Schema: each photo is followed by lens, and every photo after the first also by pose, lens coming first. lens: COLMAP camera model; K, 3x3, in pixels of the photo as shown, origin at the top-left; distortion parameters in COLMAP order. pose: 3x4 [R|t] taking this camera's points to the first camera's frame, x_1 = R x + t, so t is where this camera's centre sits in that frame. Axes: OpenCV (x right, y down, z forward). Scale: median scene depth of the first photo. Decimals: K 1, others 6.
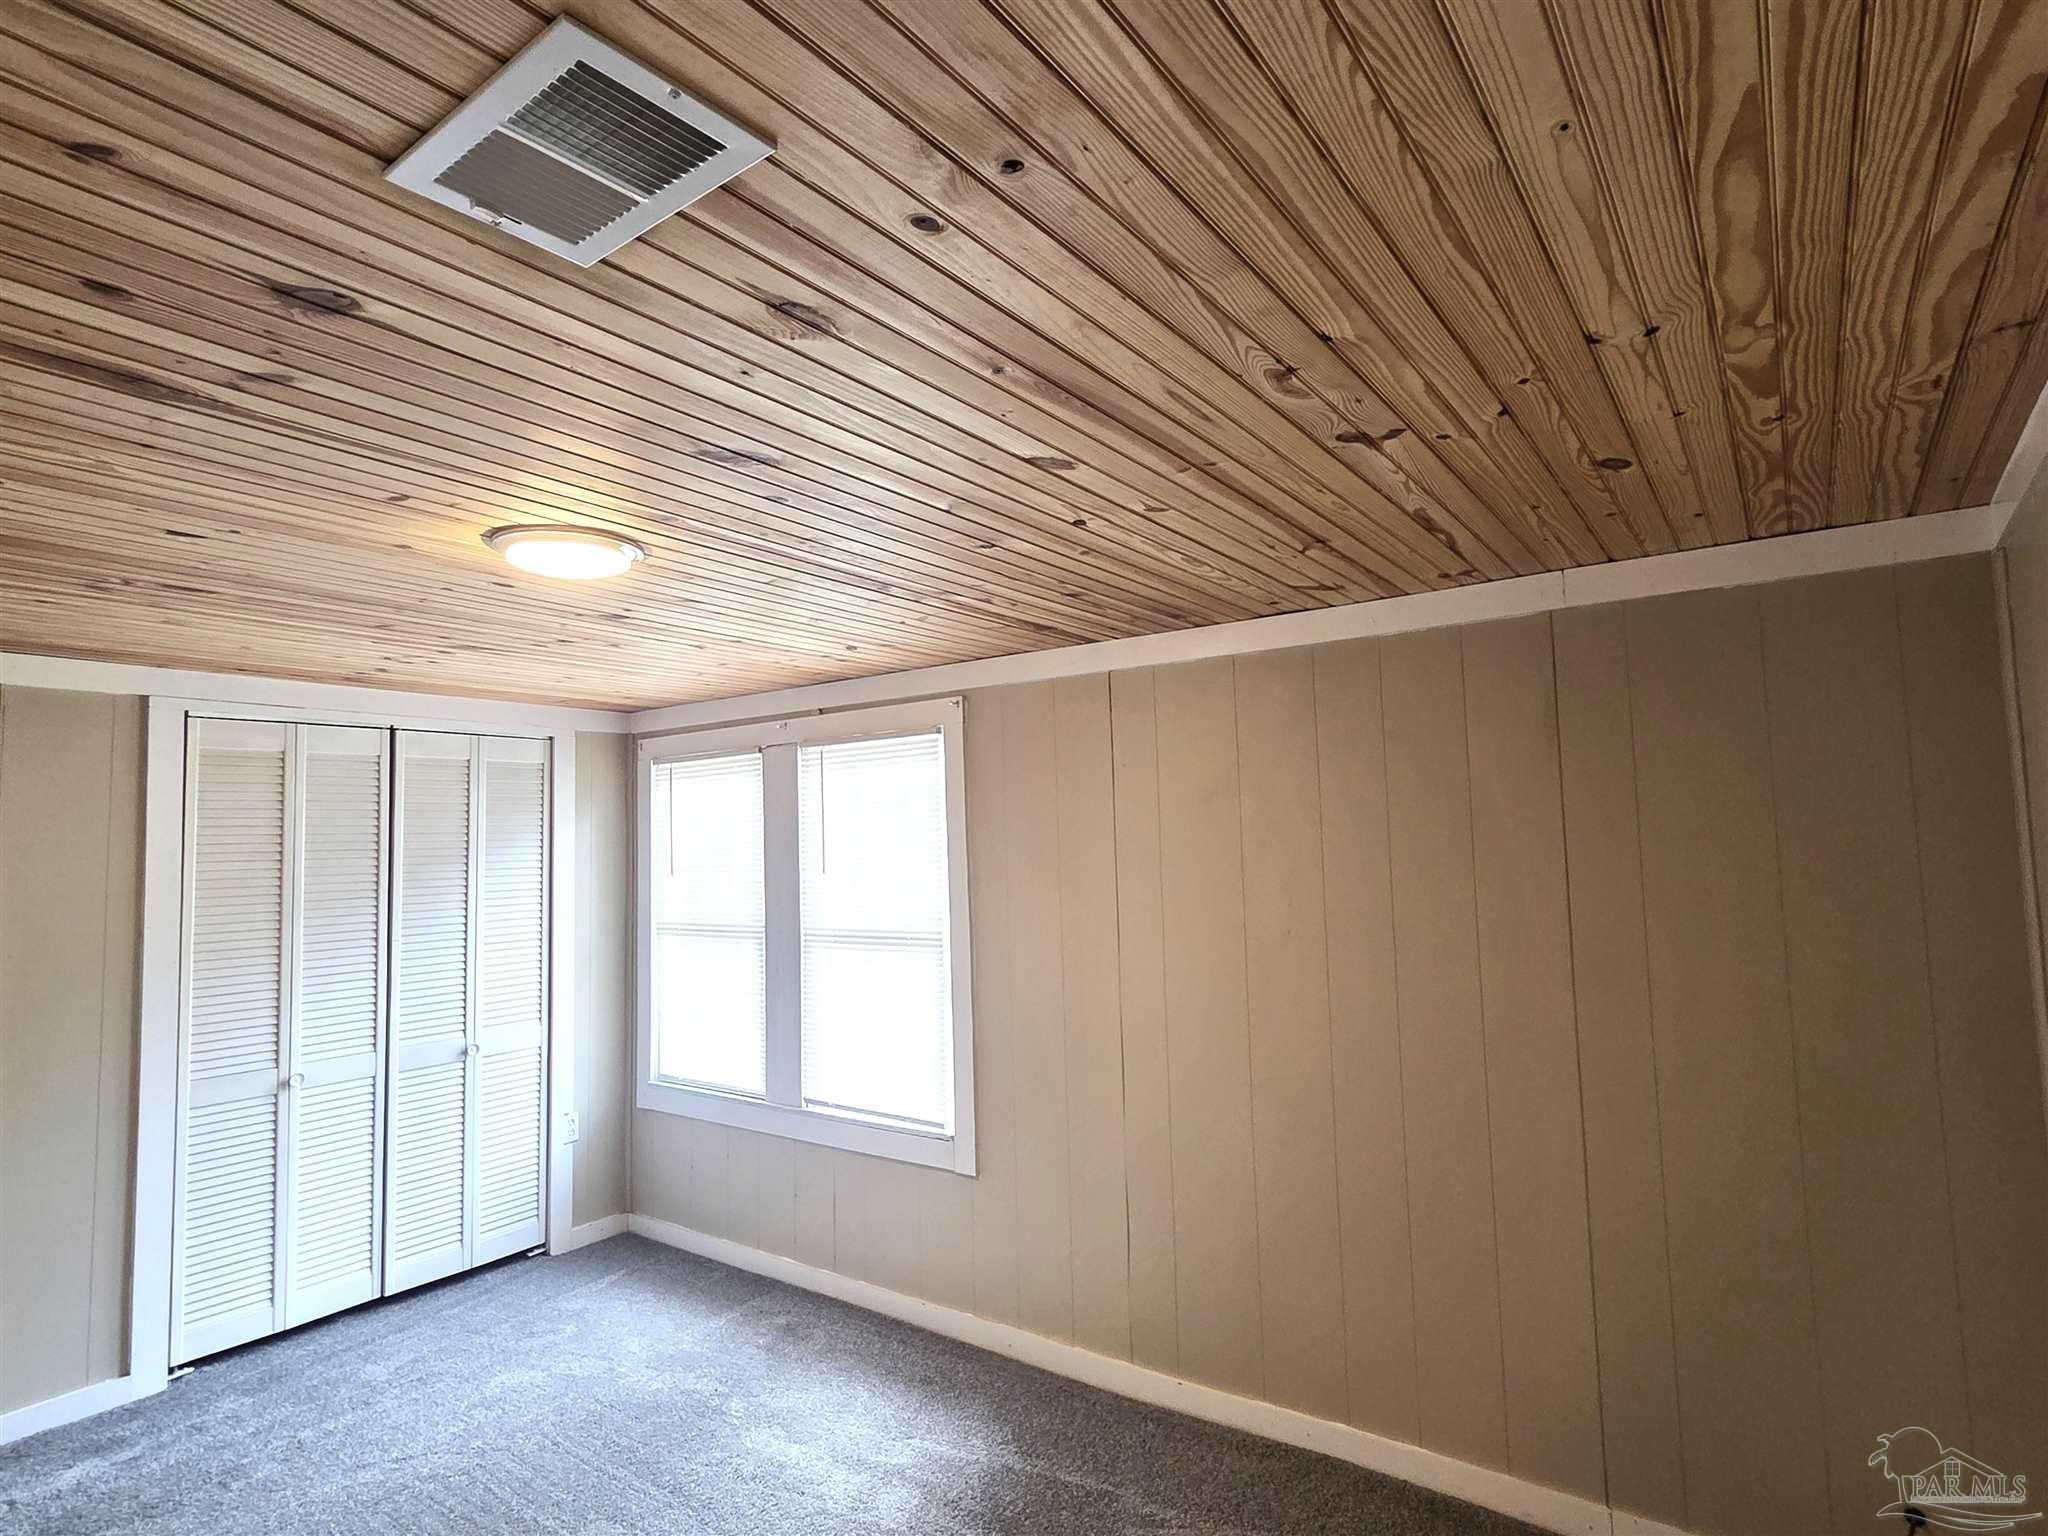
lens RADIAL K [[1080.2, 0, 1024.4], [0, 1080.2, 760.8], [0, 0, 1]] dist [0.001237, 0.000159]
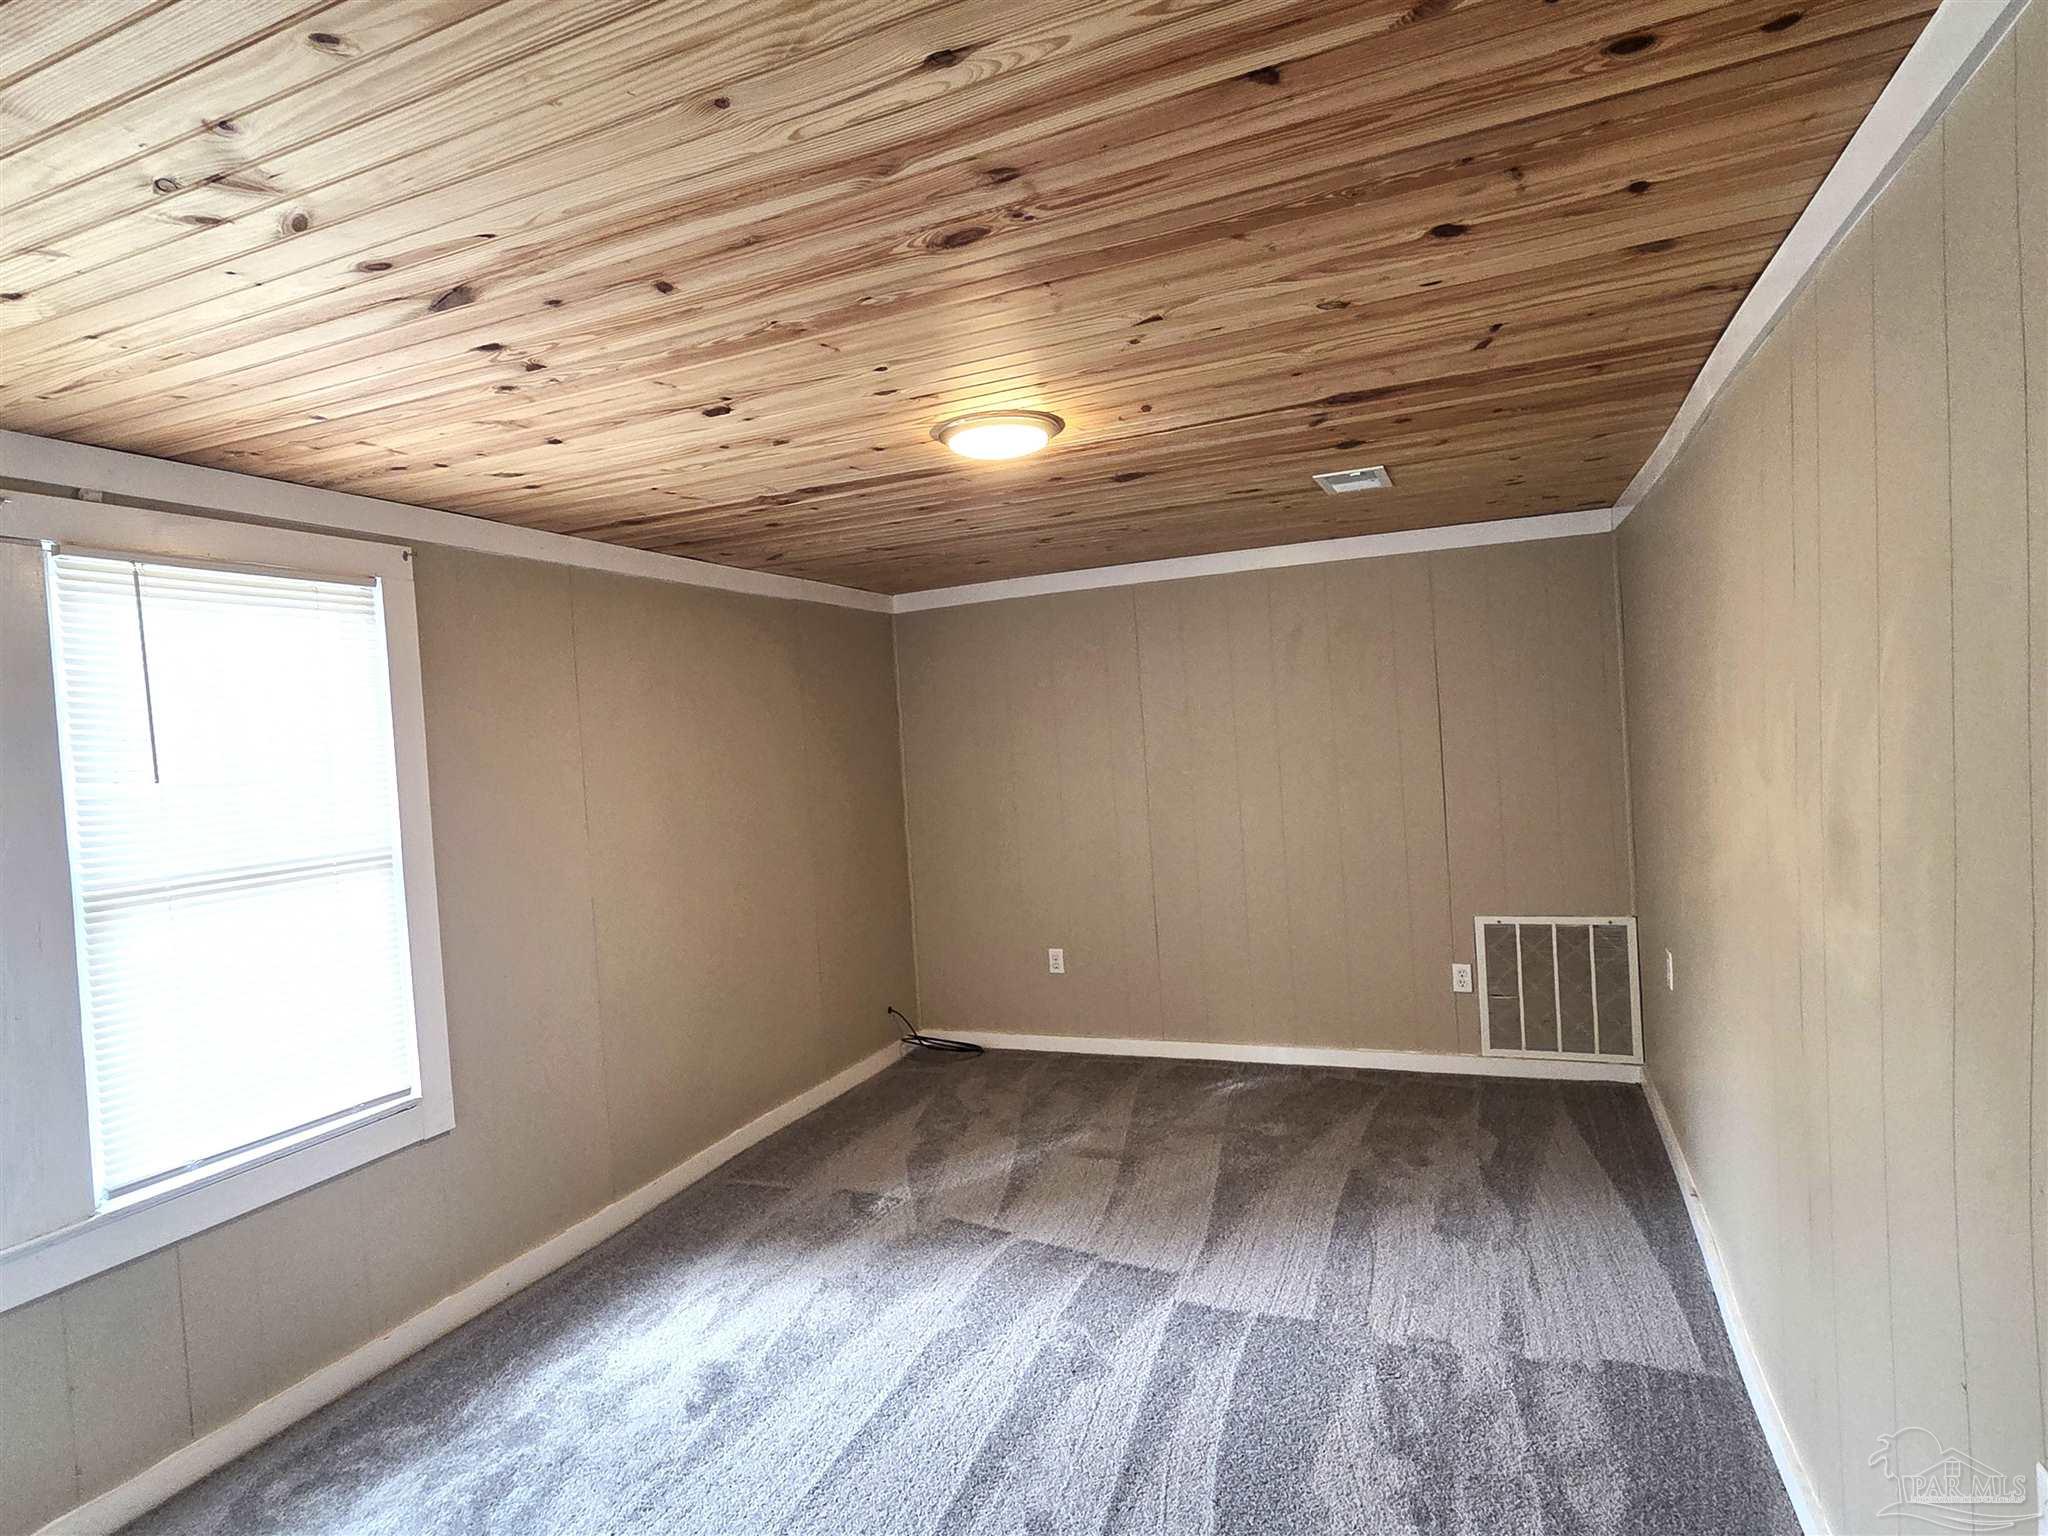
lens RADIAL K [[1080.2, 0, 1024.4], [0, 1080.2, 760.8], [0, 0, 1]] dist [0.001237, 0.000159]
pose [[-0.214522, 0.009348, 0.976674, -0.928652], [-0.016762, 0.999772, -0.013251, 0.099531], [-0.976575, -0.019214, -0.214316, 0.726785]]
